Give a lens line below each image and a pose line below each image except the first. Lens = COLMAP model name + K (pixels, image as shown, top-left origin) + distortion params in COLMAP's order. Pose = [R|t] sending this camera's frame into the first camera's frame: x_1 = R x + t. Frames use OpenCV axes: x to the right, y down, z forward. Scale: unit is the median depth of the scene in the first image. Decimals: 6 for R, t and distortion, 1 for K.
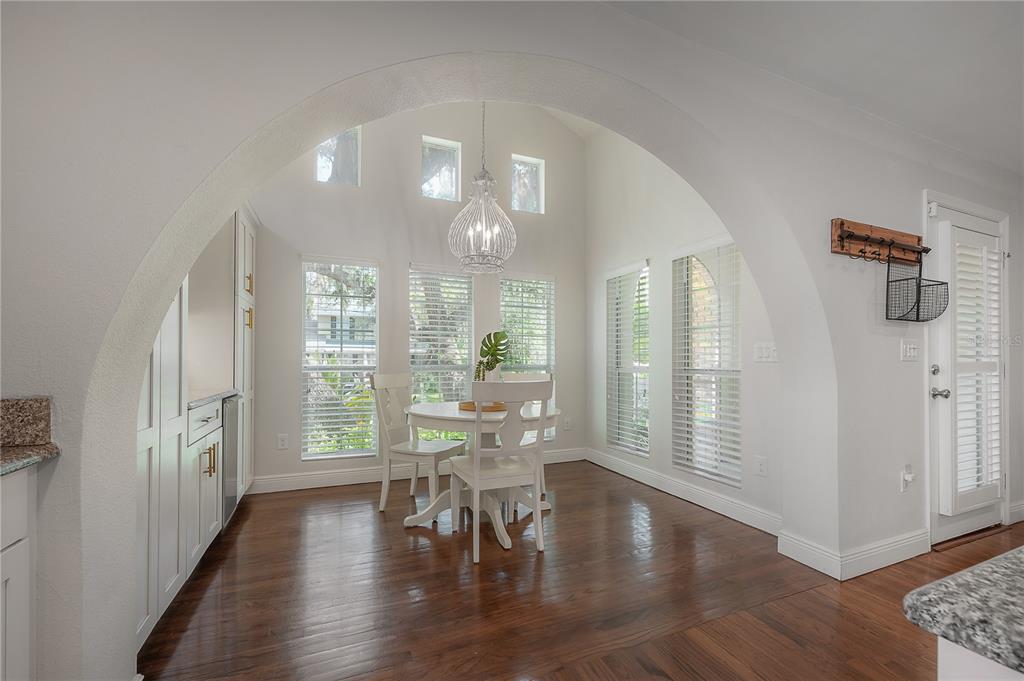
lens RADIAL K [[409.1, 0, 504.1], [0, 409.1, 352.2], [0, 0, 1]] dist [-0.008638, 0.000658]
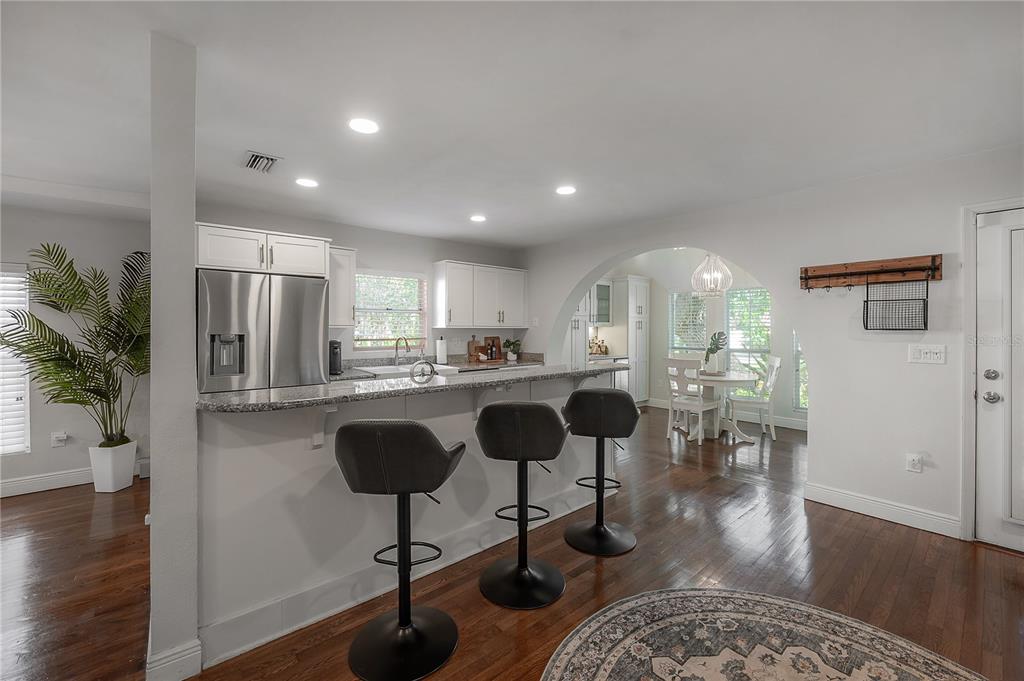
lens RADIAL K [[409.1, 0, 511.6], [0, 409.1, 337.0], [0, 0, 1]] dist [-0.008638, 0.000658]
pose [[0.304039, 0.010666, -0.952600, 1.322832], [0.011192, 0.999828, 0.014766, -0.063864], [0.952594, -0.015151, 0.303867, -0.373567]]
